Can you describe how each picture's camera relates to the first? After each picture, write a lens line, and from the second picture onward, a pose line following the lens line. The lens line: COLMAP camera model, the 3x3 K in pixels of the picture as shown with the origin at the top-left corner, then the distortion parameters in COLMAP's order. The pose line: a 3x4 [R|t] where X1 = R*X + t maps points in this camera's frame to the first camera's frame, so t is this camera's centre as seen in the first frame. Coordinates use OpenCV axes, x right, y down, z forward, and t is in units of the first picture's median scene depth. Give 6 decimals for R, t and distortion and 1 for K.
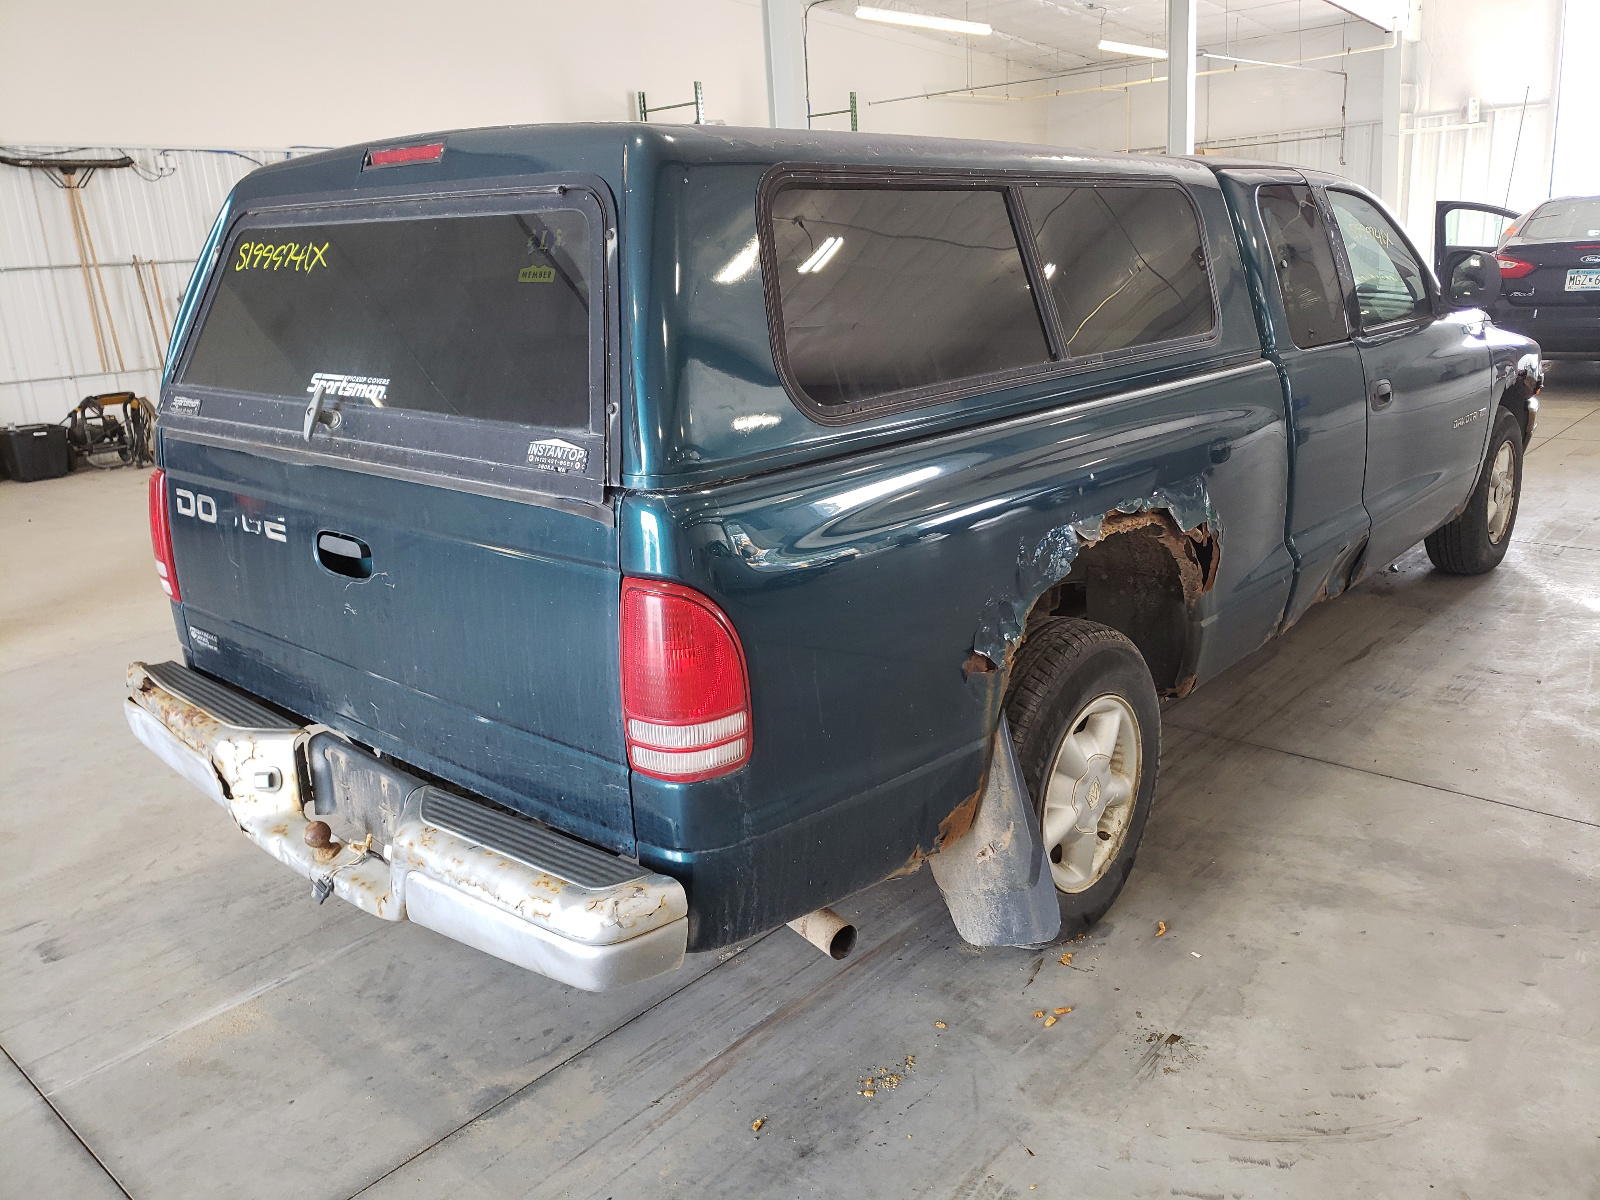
lens RADIAL K [[1225.5, 0, 800.0], [0, 1225.5, 600.0], [0, 0, 1]] dist [-0.008348, -0.000631]
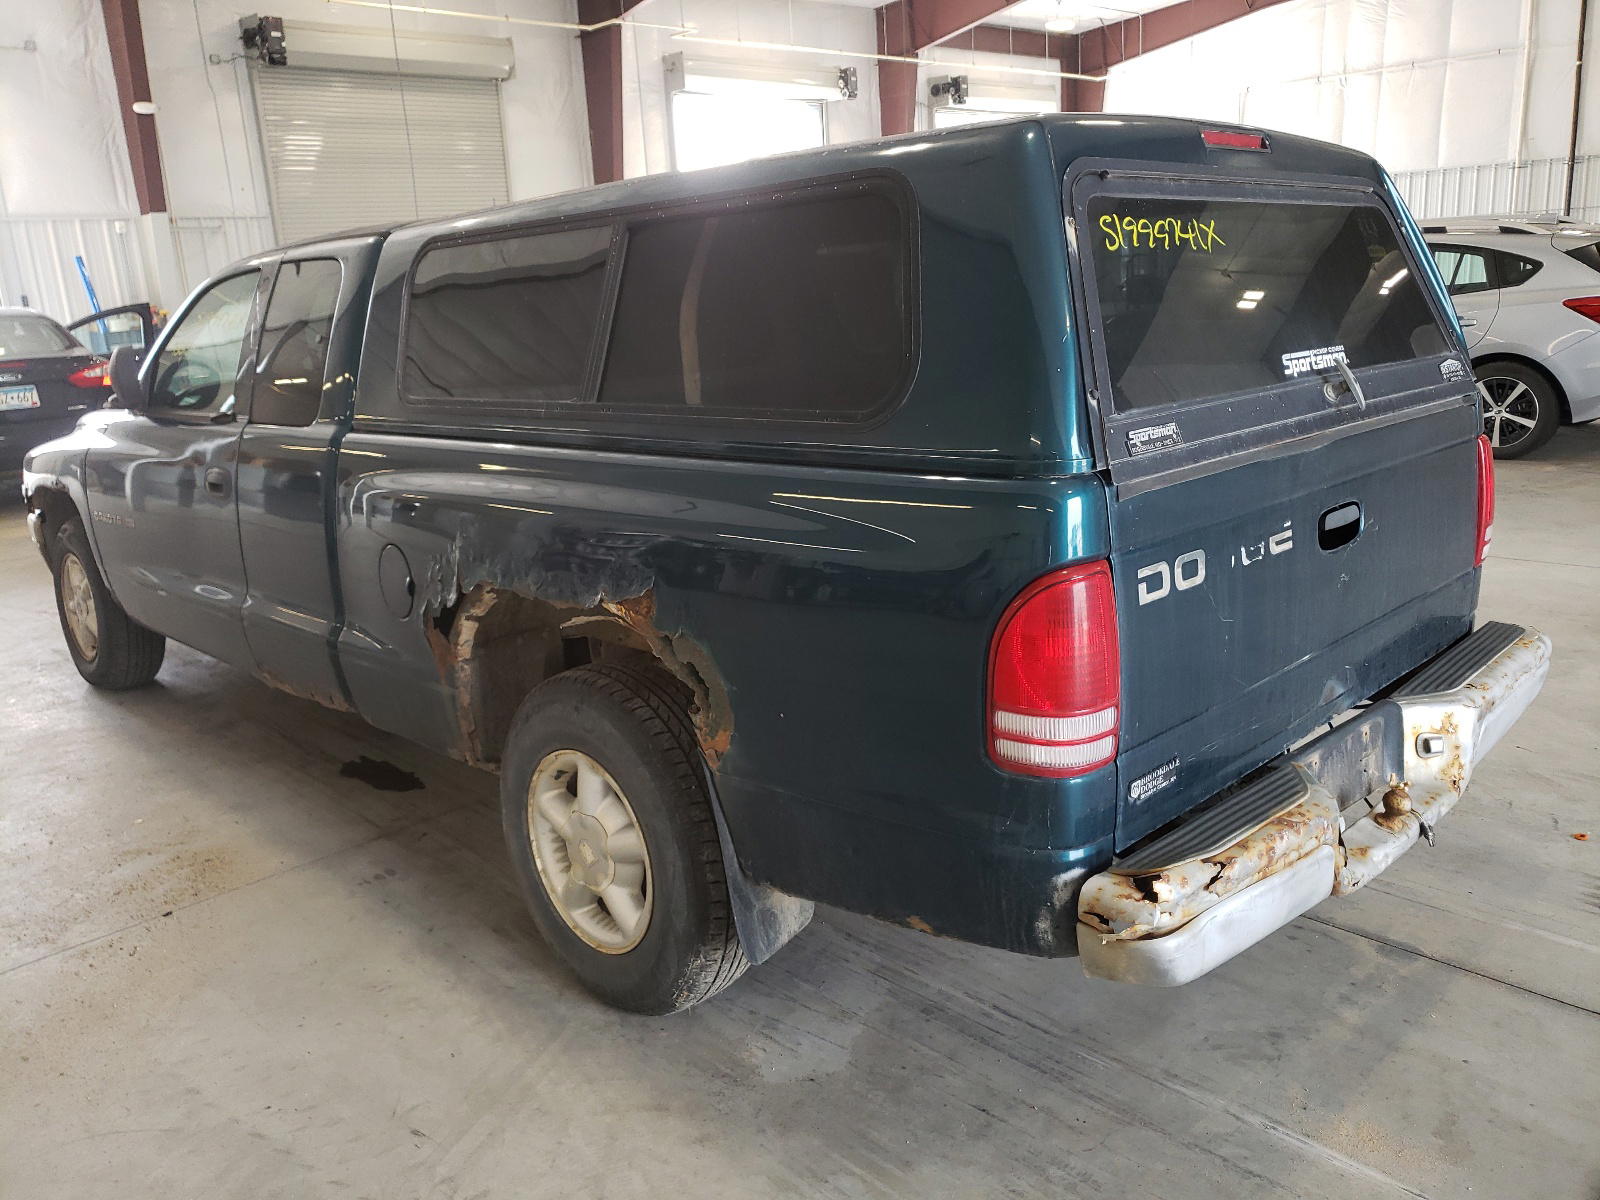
lens RADIAL K [[1253.8, 0, 800.0], [0, 1253.8, 600.0], [0, 0, 1]] dist [0.001480, 0.001980]
pose [[0.077039, -0.208523, 0.974979, -1.328356], [0.329092, 0.928398, 0.172556, -0.283335], [-0.941150, 0.307564, 0.140146, 1.206746]]
